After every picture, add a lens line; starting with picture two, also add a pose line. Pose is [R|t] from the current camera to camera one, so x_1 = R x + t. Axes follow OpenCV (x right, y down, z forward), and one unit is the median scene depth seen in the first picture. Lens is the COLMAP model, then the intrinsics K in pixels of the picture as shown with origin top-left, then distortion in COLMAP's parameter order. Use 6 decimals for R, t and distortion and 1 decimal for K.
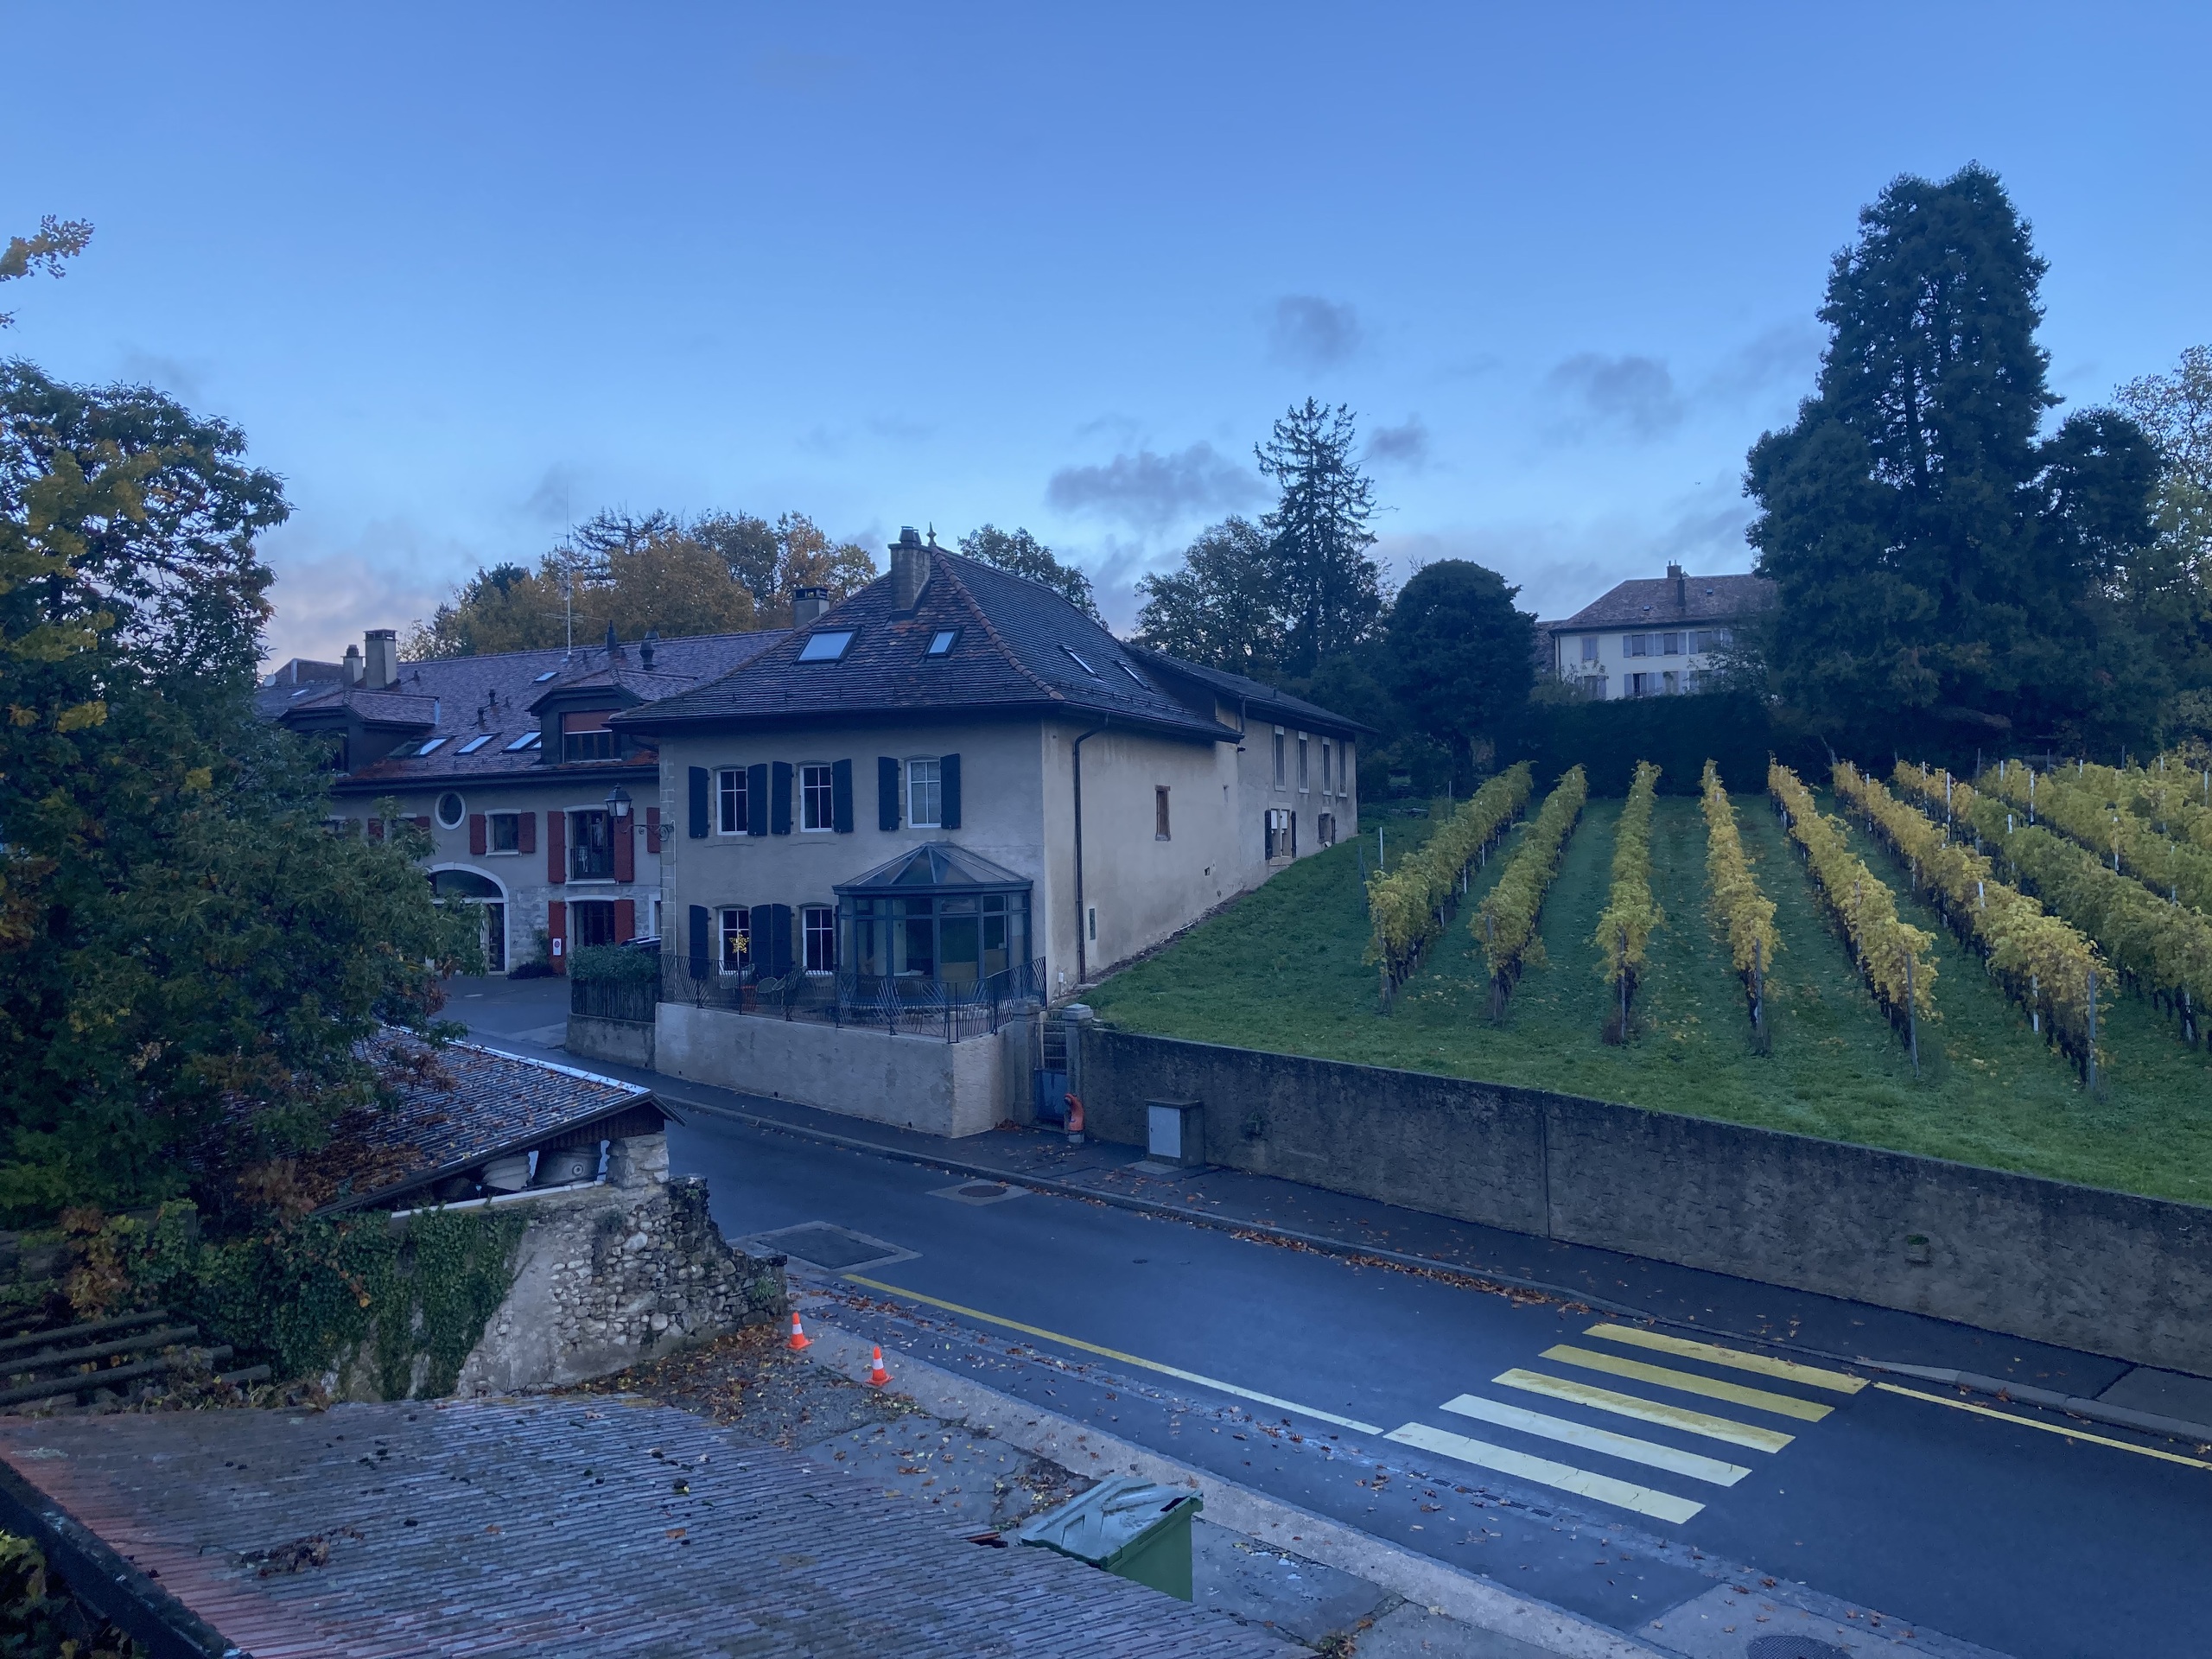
lens RADIAL K [[1819.1, 0, 1133.5], [0, 1819.1, 803.1], [0, 0, 1]] dist [0.017303, -0.008048]
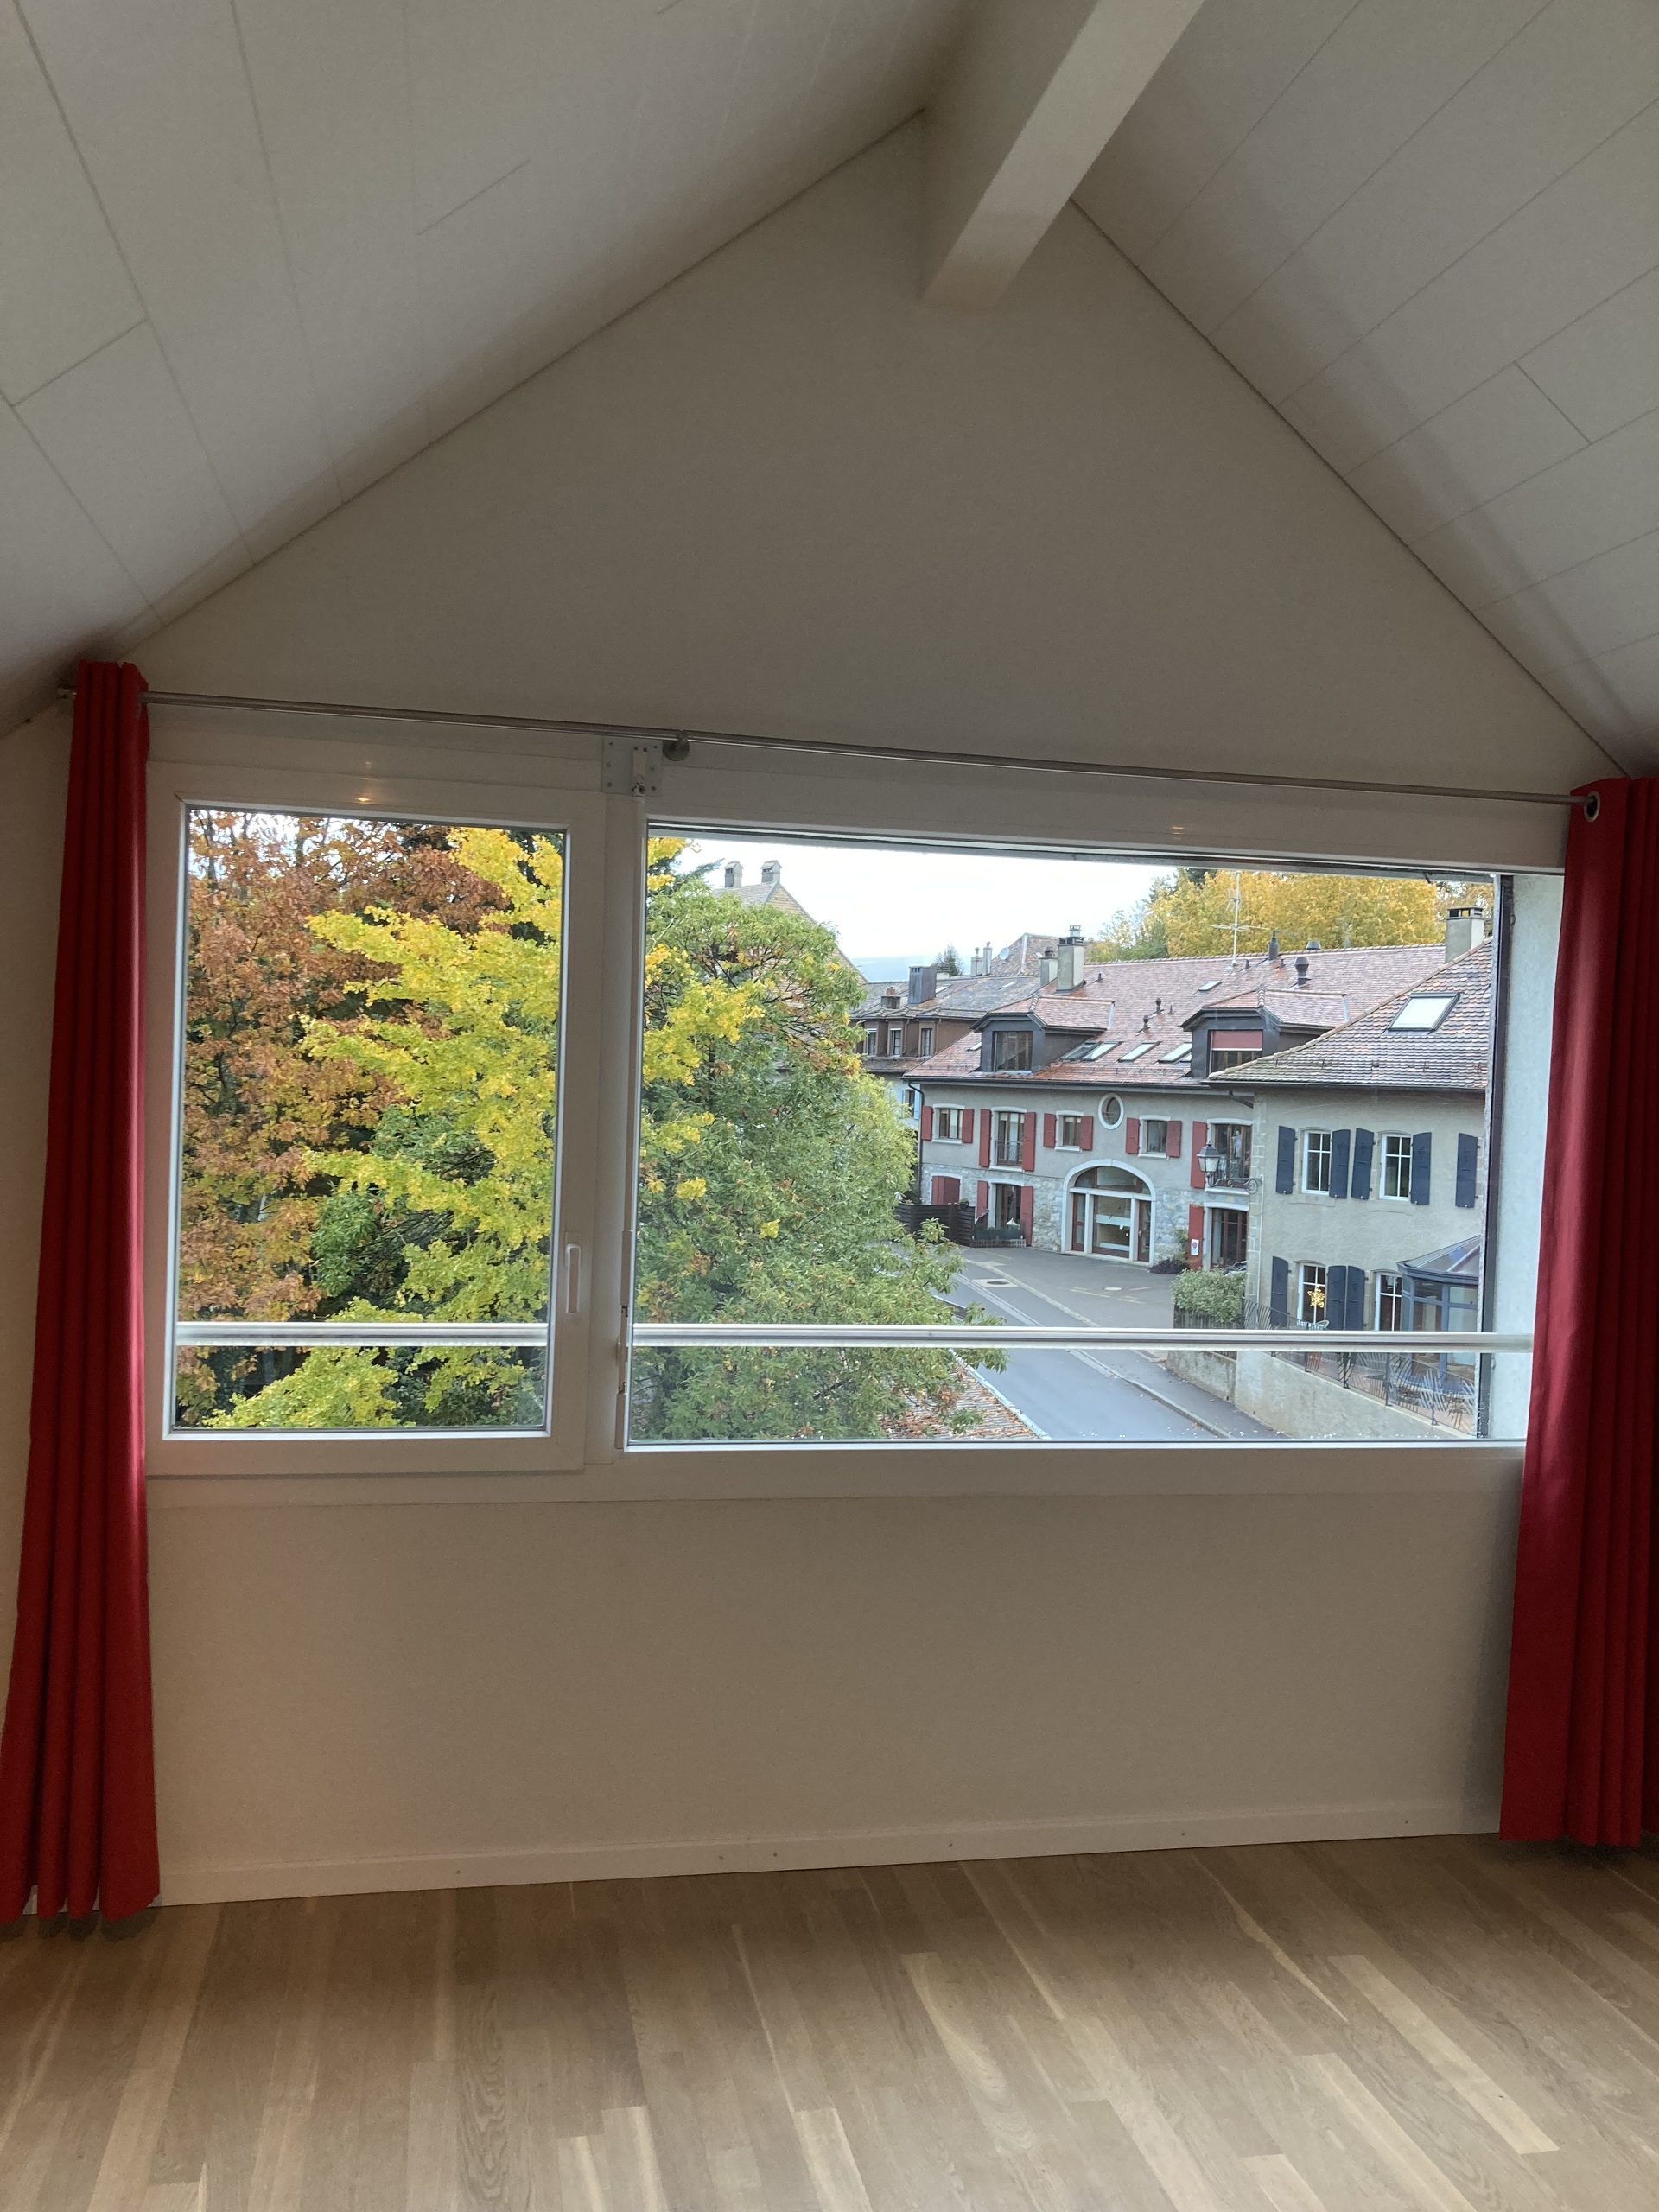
lens RADIAL K [[1802.3, 0, 829.5], [0, 1802.3, 1106.0], [0, 0, 1]] dist [0.009803, -0.001087]
pose [[0.853671, 0.058152, -0.517555, 0.077185], [-0.043856, 0.998244, 0.039825, -0.063947], [0.518962, -0.011299, 0.854723, -0.032155]]
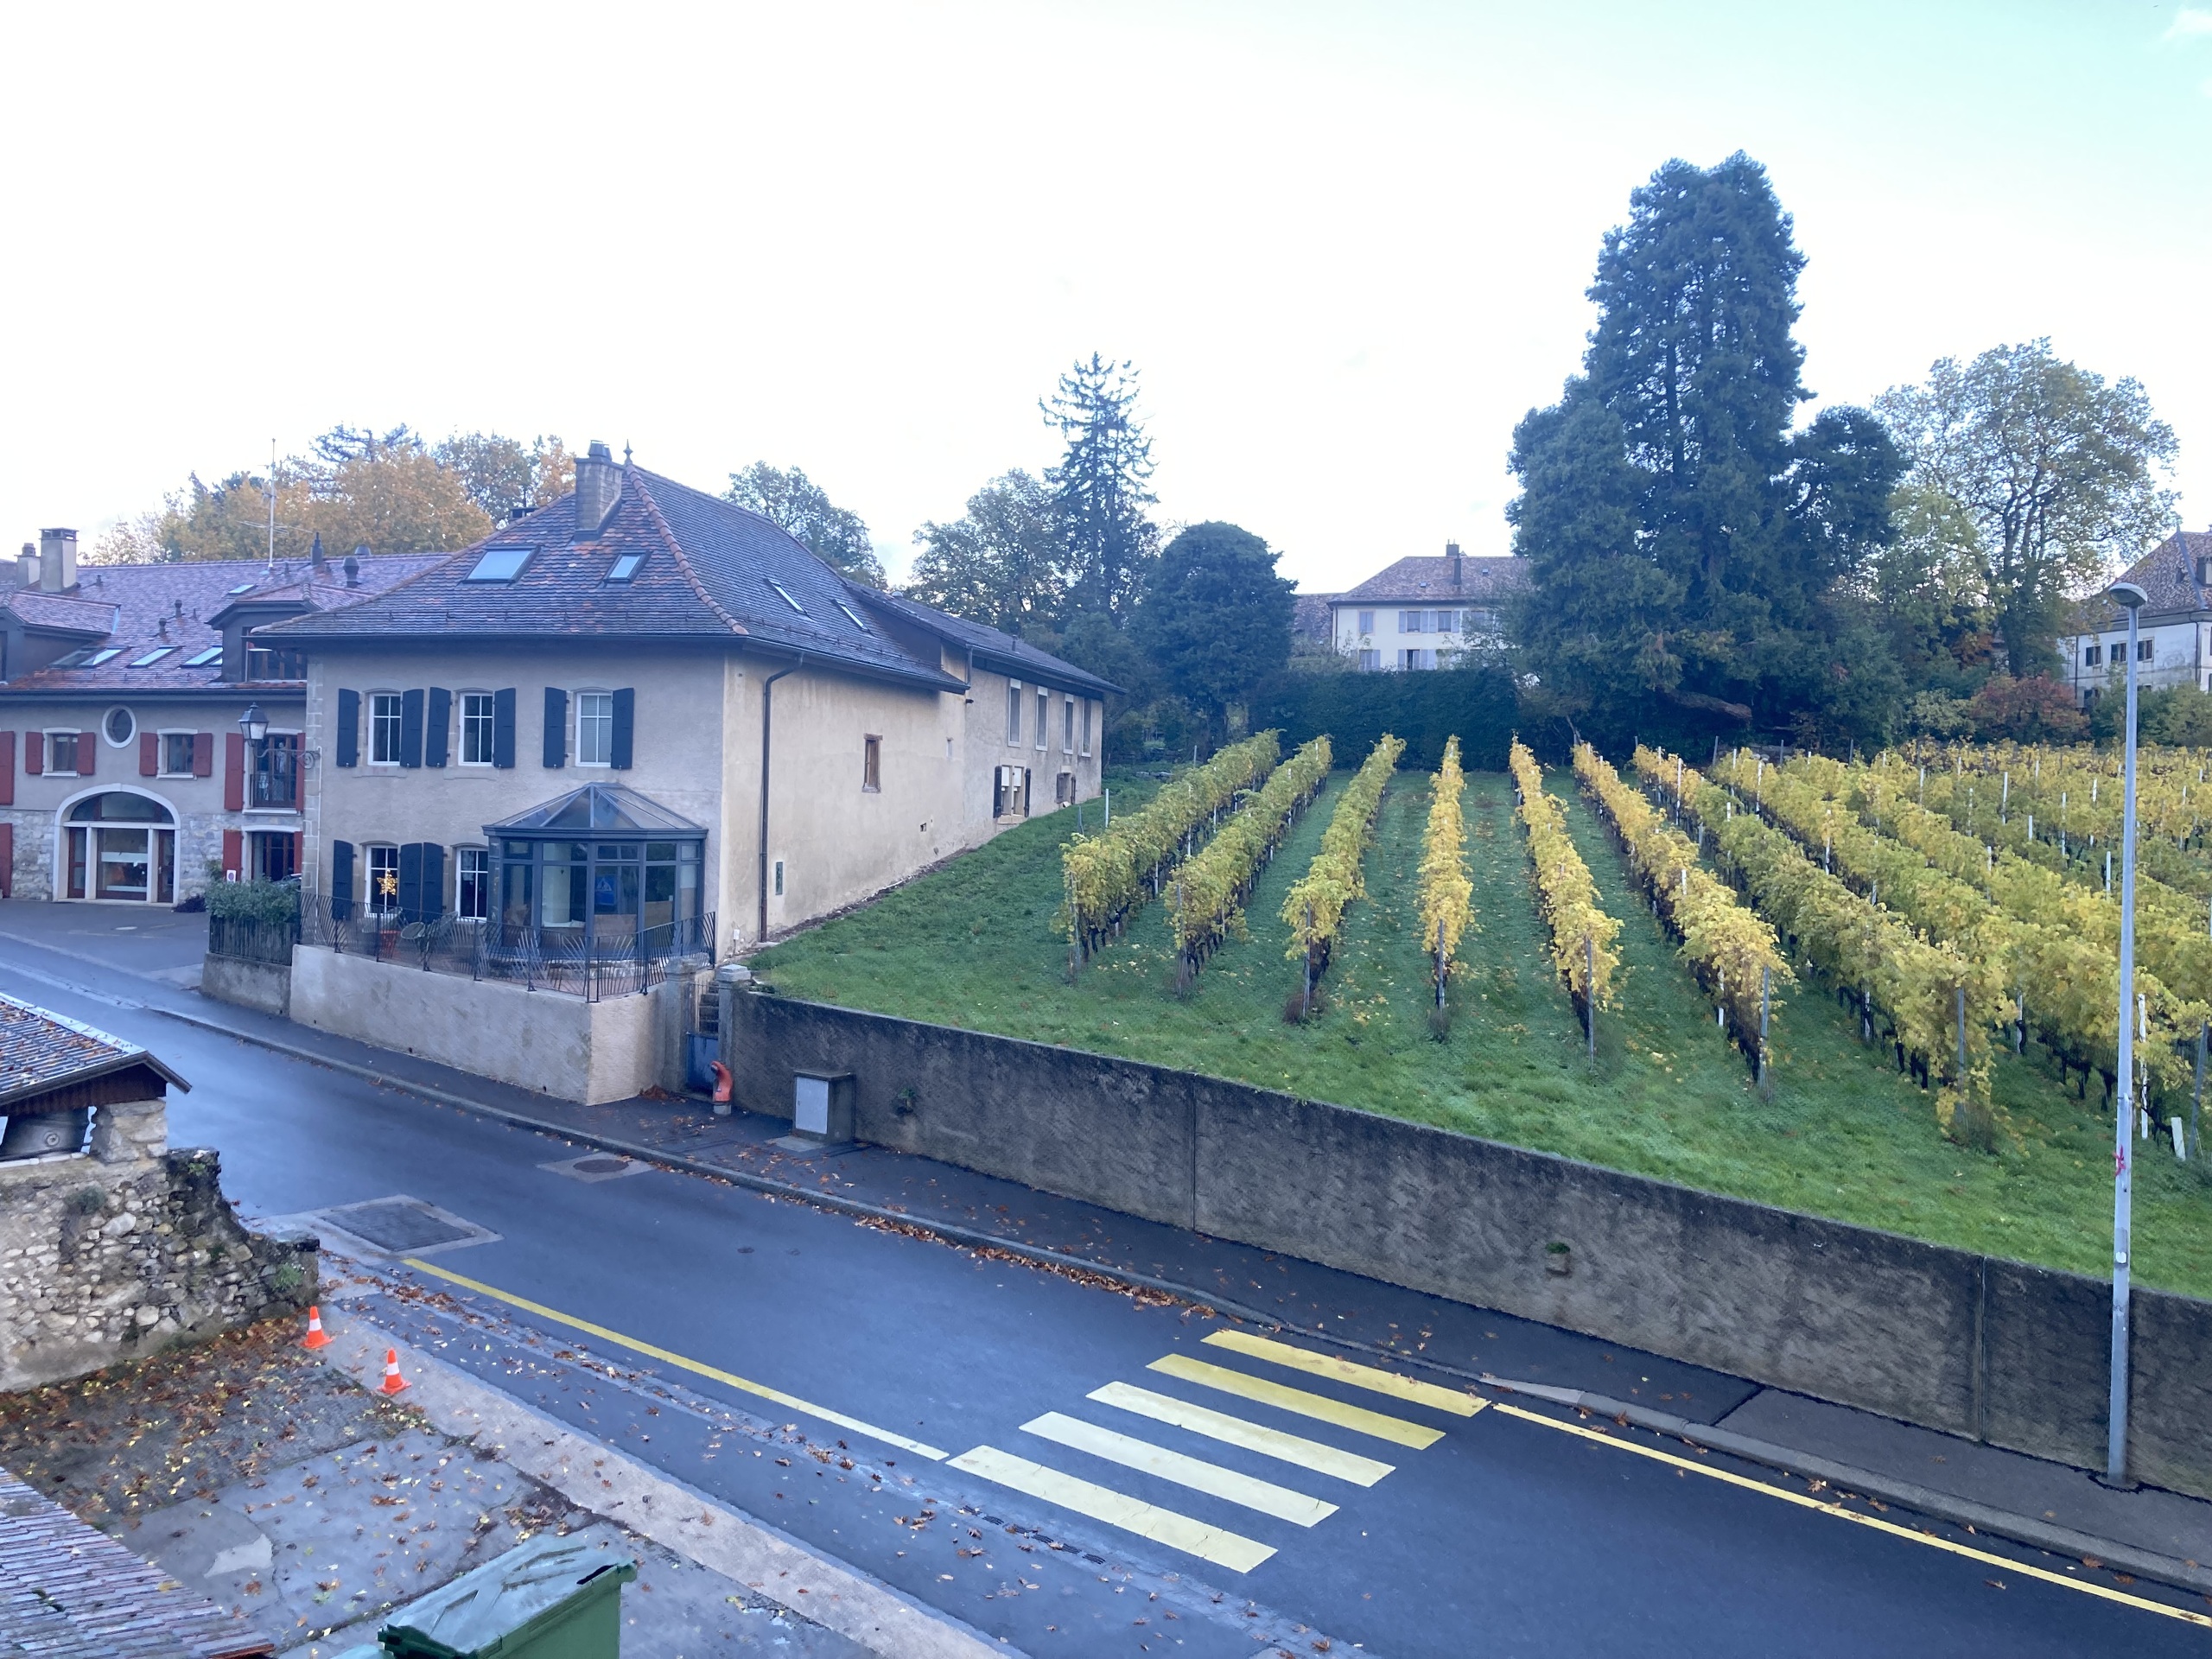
lens RADIAL K [[1838.0, 0, 1081.6], [0, 1838.0, 801.9], [0, 0, 1]] dist [-0.004707, 0.055767]
pose [[0.994815, 0.042653, 0.092324, 0.046242], [-0.044761, 0.998779, 0.020881, 0.000742], [-0.091320, -0.024906, 0.995510, 0.045128]]
